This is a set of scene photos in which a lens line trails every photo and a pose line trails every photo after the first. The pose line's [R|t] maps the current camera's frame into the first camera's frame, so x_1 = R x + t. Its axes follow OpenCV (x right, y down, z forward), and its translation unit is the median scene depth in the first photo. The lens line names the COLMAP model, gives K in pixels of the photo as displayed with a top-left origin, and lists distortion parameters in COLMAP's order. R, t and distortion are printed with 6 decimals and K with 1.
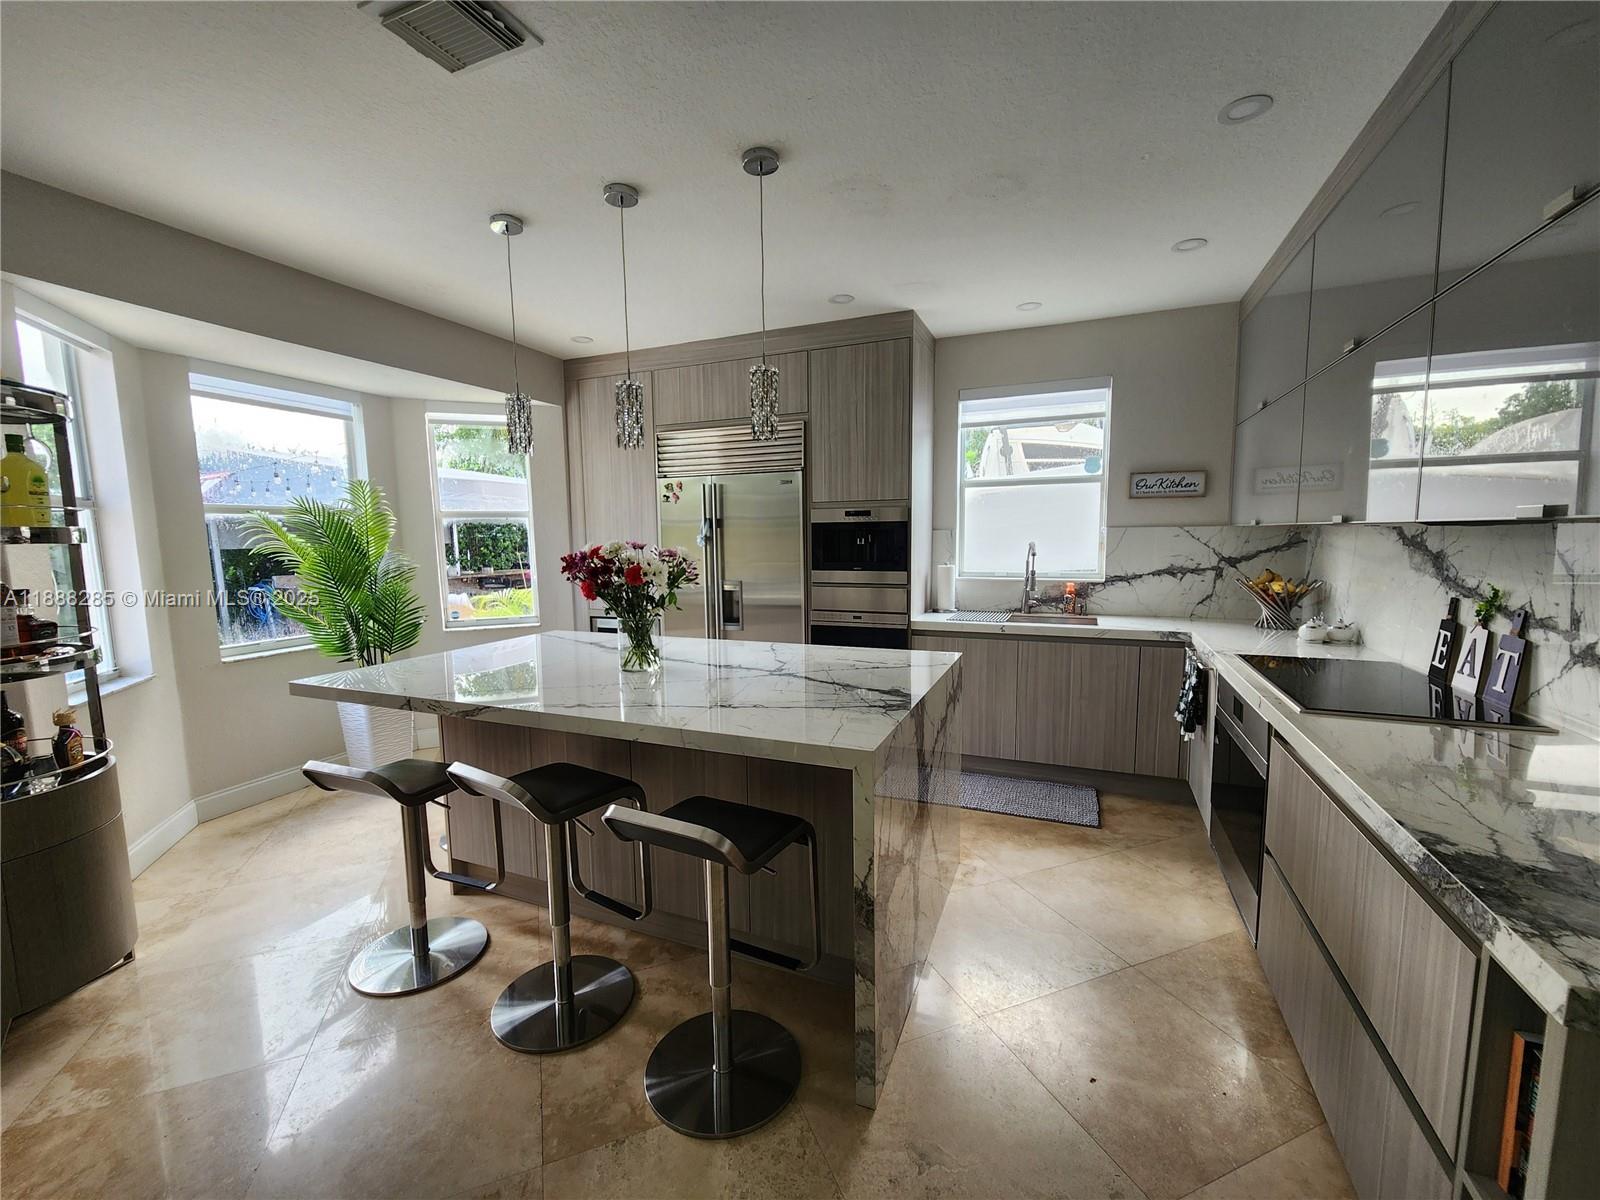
lens RADIAL K [[656.1, 0, 797.0], [0, 656.1, 603.4], [0, 0, 1]] dist [0.001199, -0.000820]
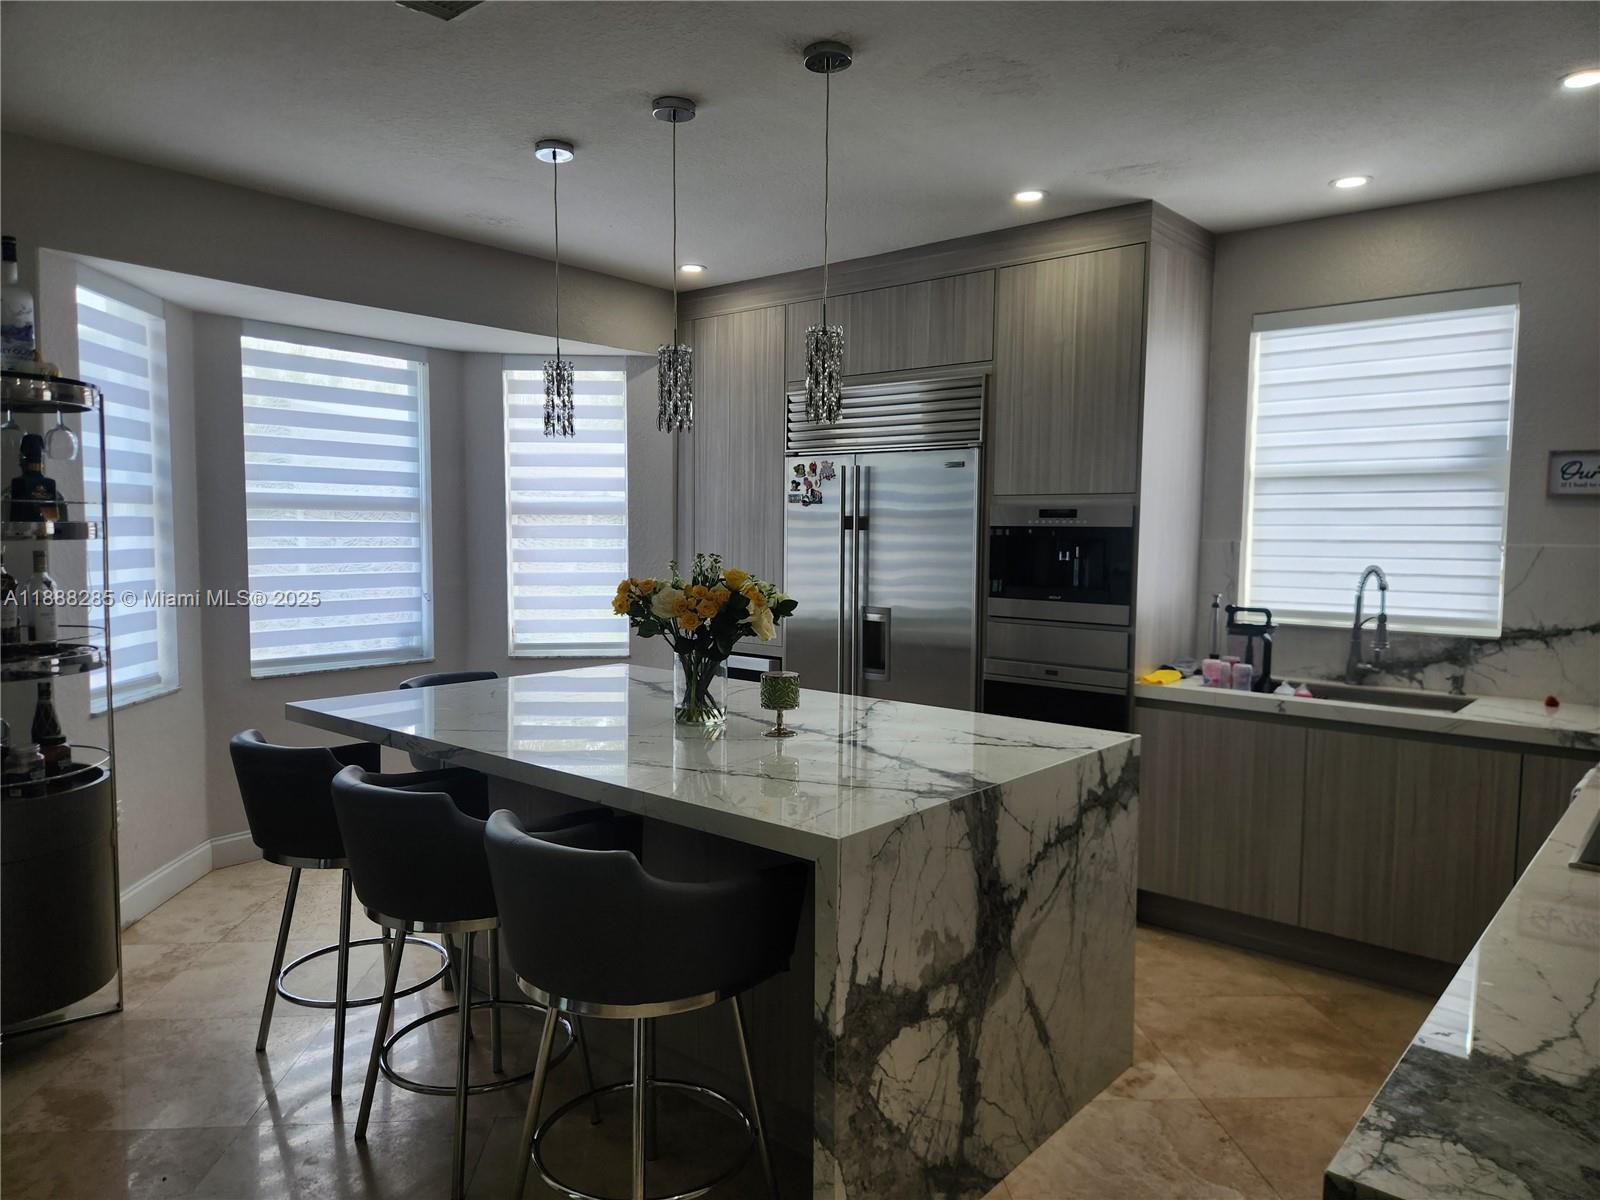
lens RADIAL K [[1068.6, 0, 794.8], [0, 1068.6, 597.8], [0, 0, 1]] dist [0.052442, -0.039943]
pose [[0.951563, 0.042016, -0.304571, 0.178647], [-0.053687, 0.998106, -0.030040, -0.007698], [0.302731, 0.044936, 0.952016, -0.093790]]
